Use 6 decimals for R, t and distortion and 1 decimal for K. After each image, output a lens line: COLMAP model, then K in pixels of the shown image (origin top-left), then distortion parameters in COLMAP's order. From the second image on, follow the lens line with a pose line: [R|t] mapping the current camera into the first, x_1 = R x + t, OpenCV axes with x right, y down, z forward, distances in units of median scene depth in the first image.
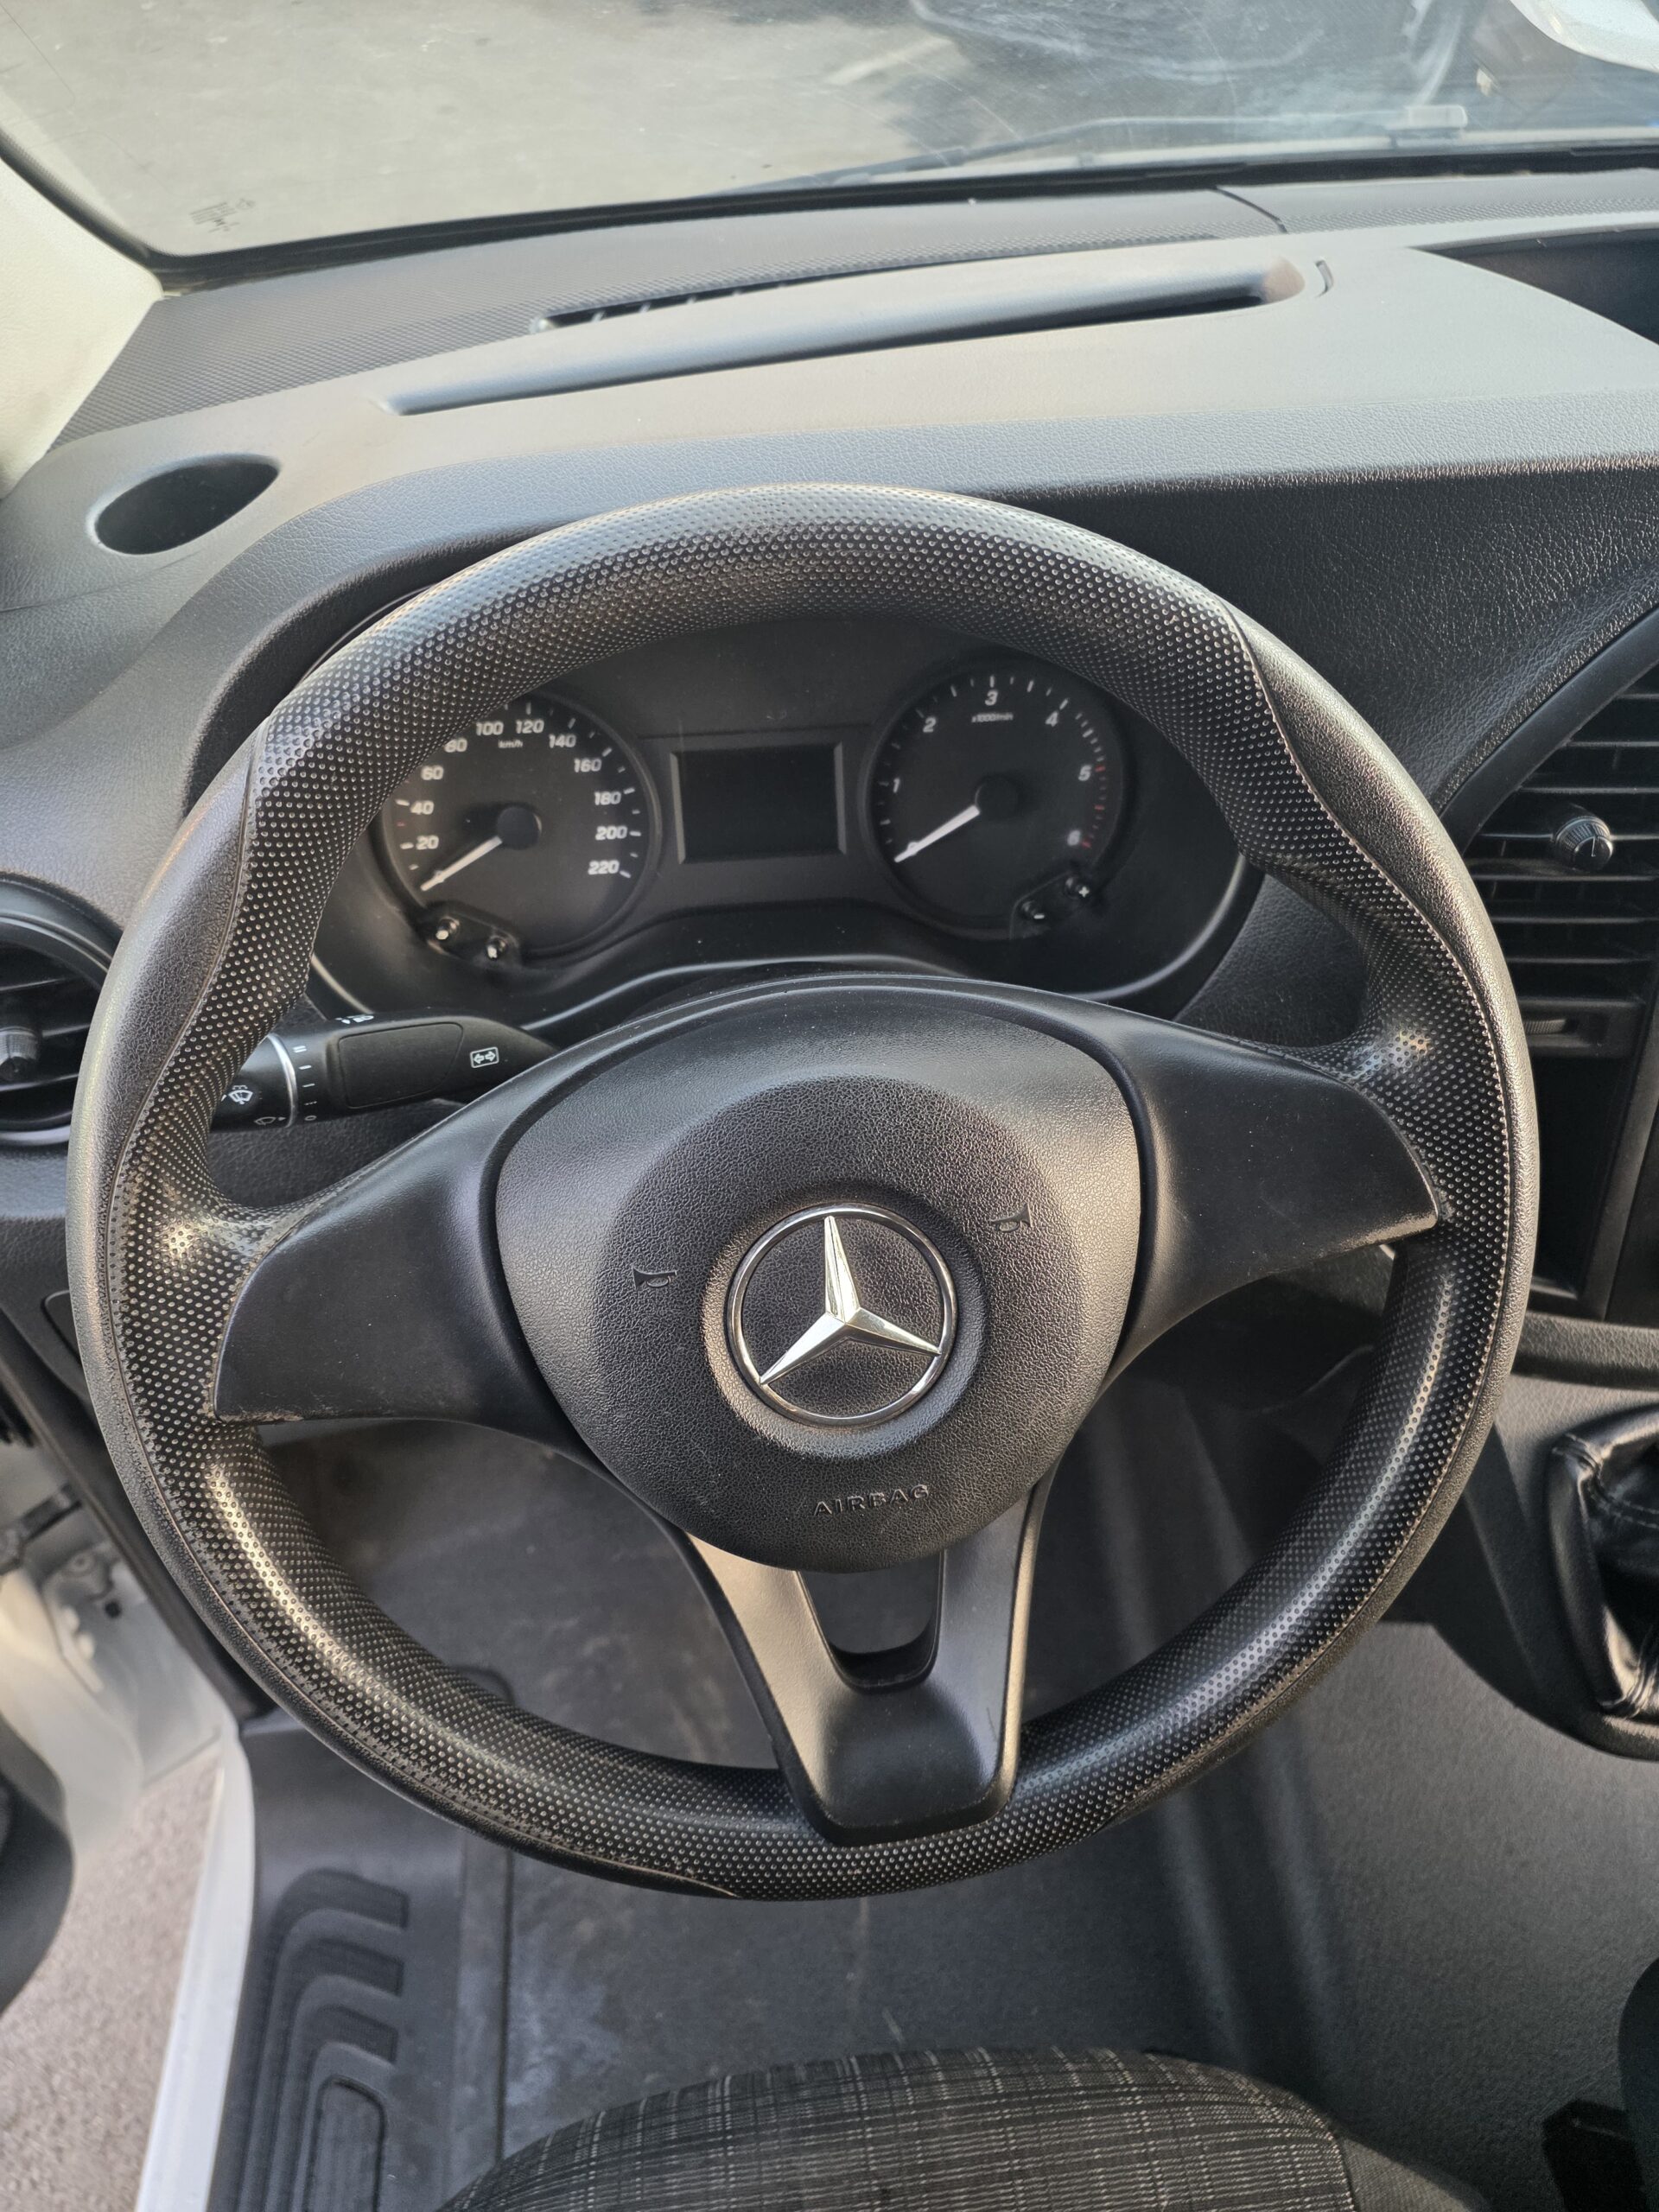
lens RADIAL K [[1518.3, 0, 829.5], [0, 1518.3, 1106.0], [0, 0, 1]] dist [0.063975, -0.049592]
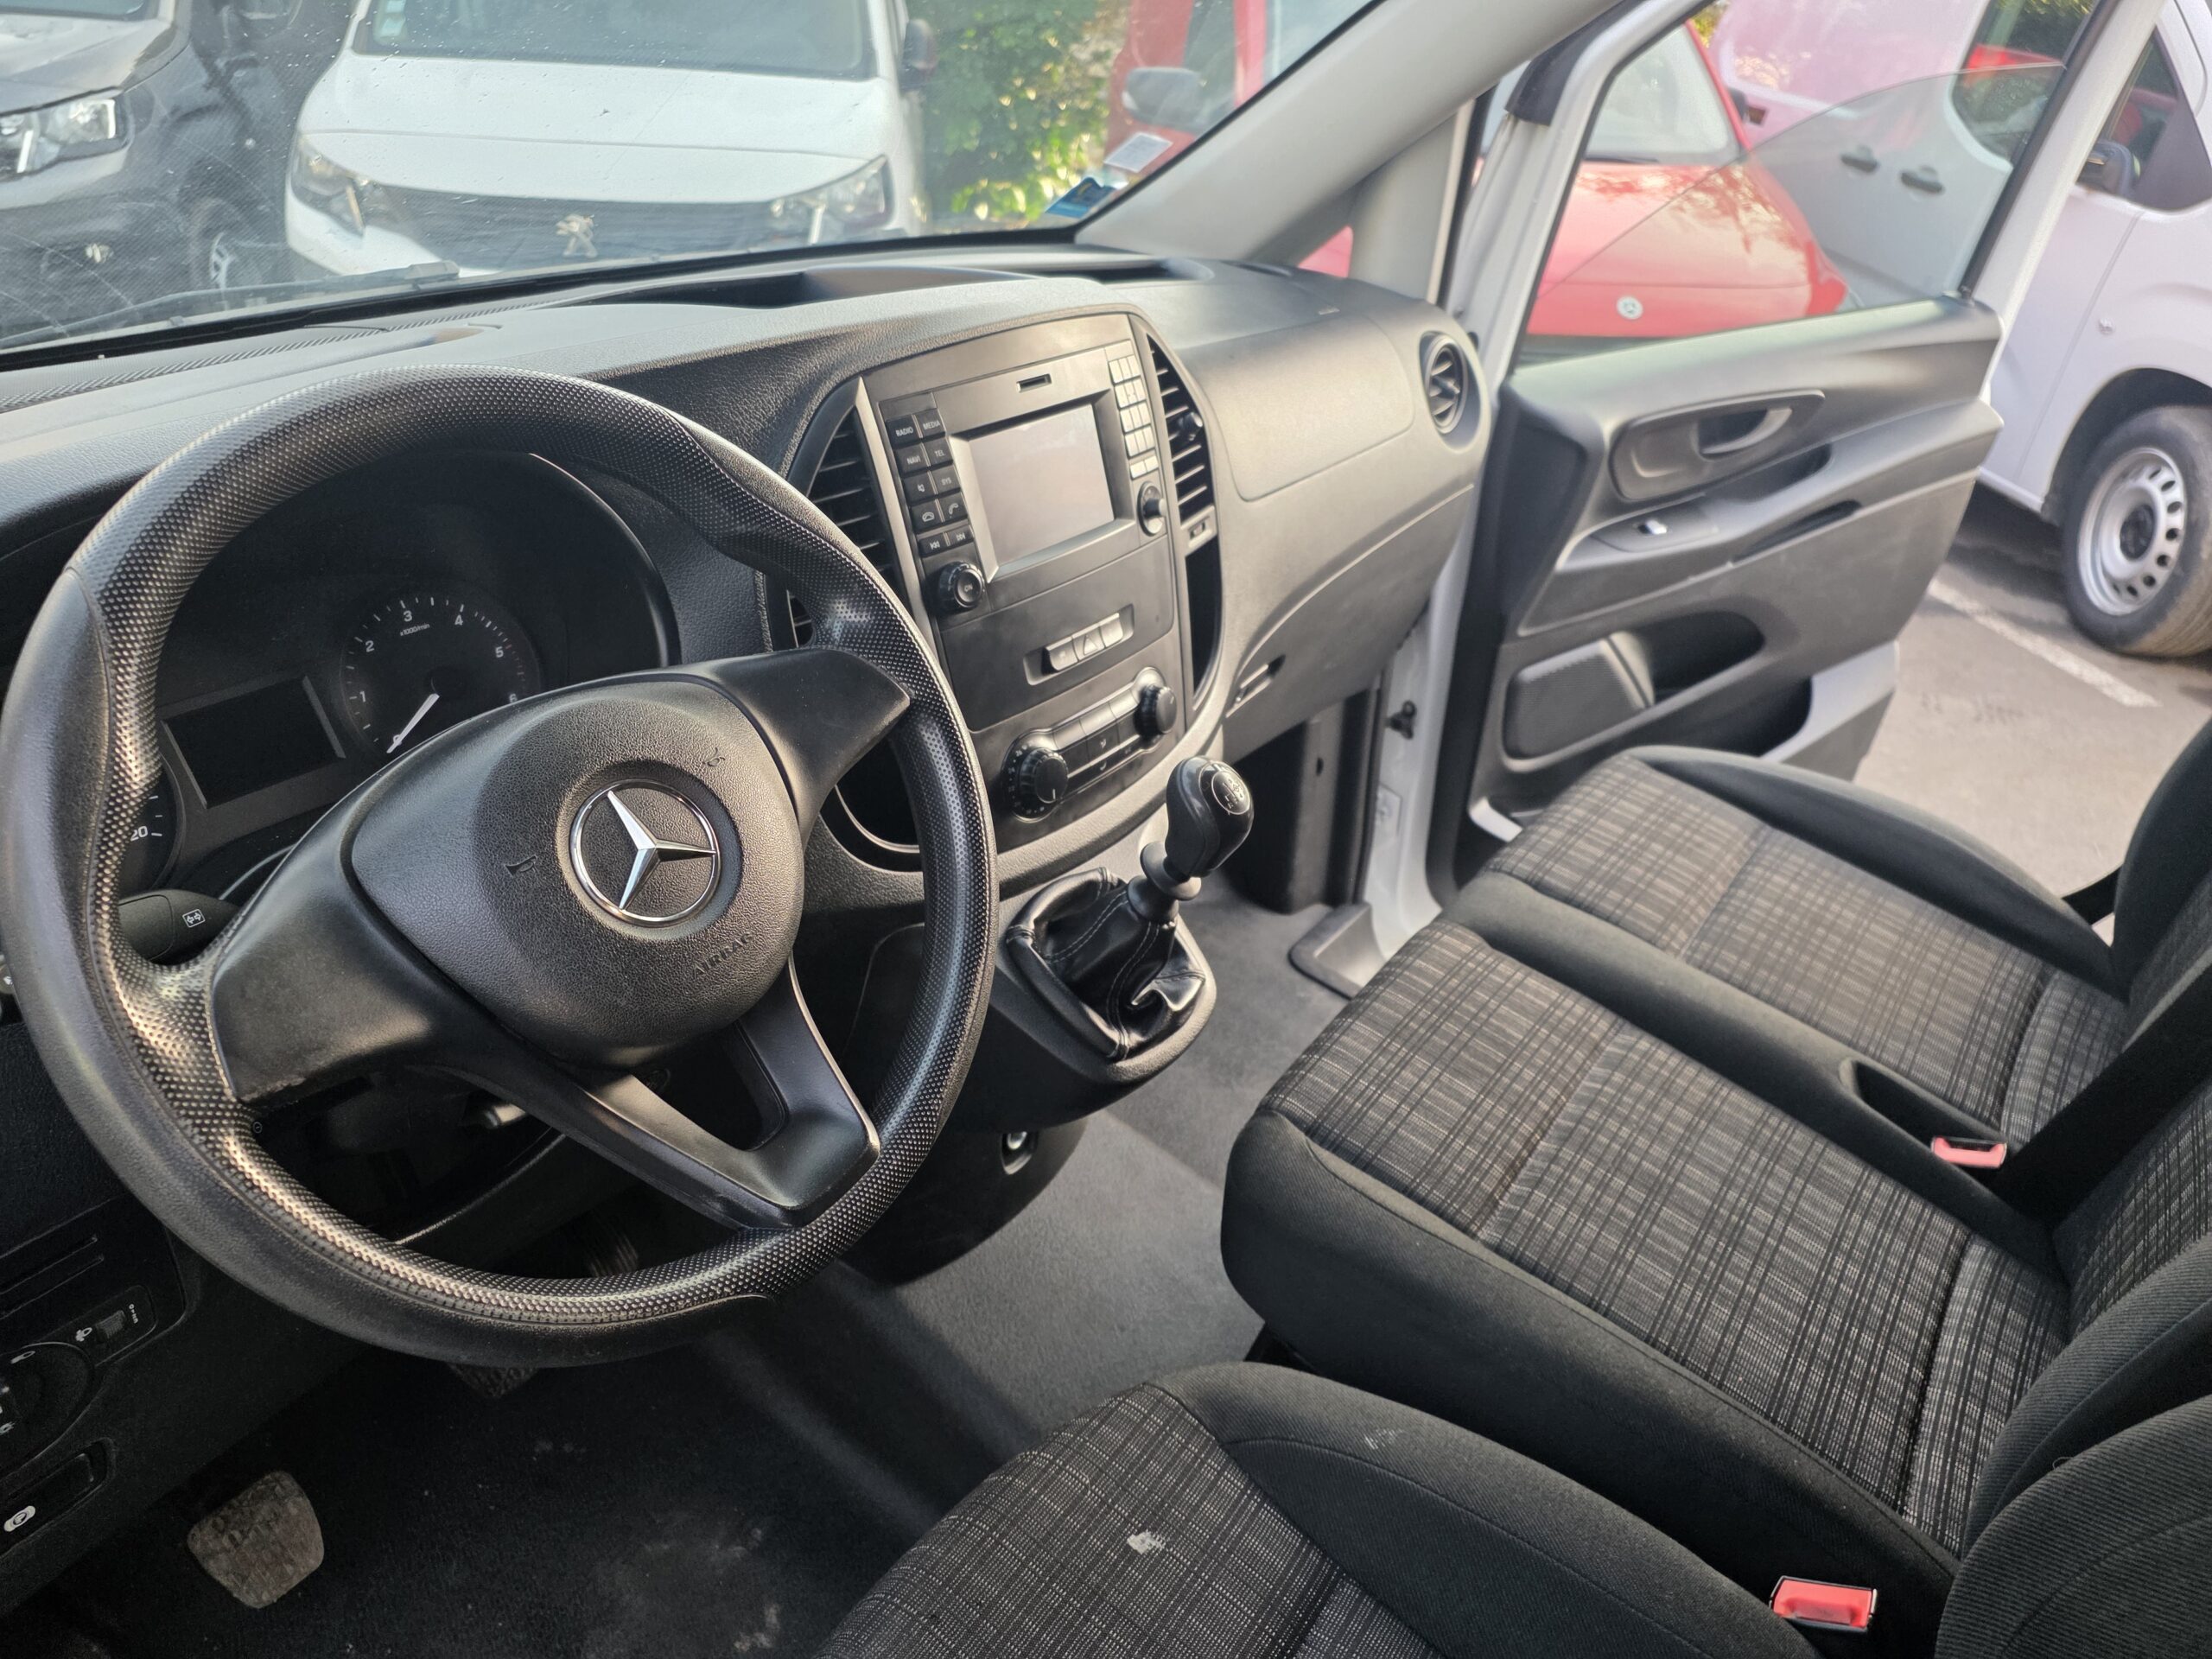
lens RADIAL K [[1518.3, 0, 1140.5], [0, 1518.3, 806.2], [0, 0, 1]] dist [0.063975, -0.049592]
pose [[0.653064, -0.342201, 0.675578, -0.454143], [0.522526, 0.849327, -0.074902, 0.314624], [-0.548155, 0.401923, 0.733474, -0.258176]]
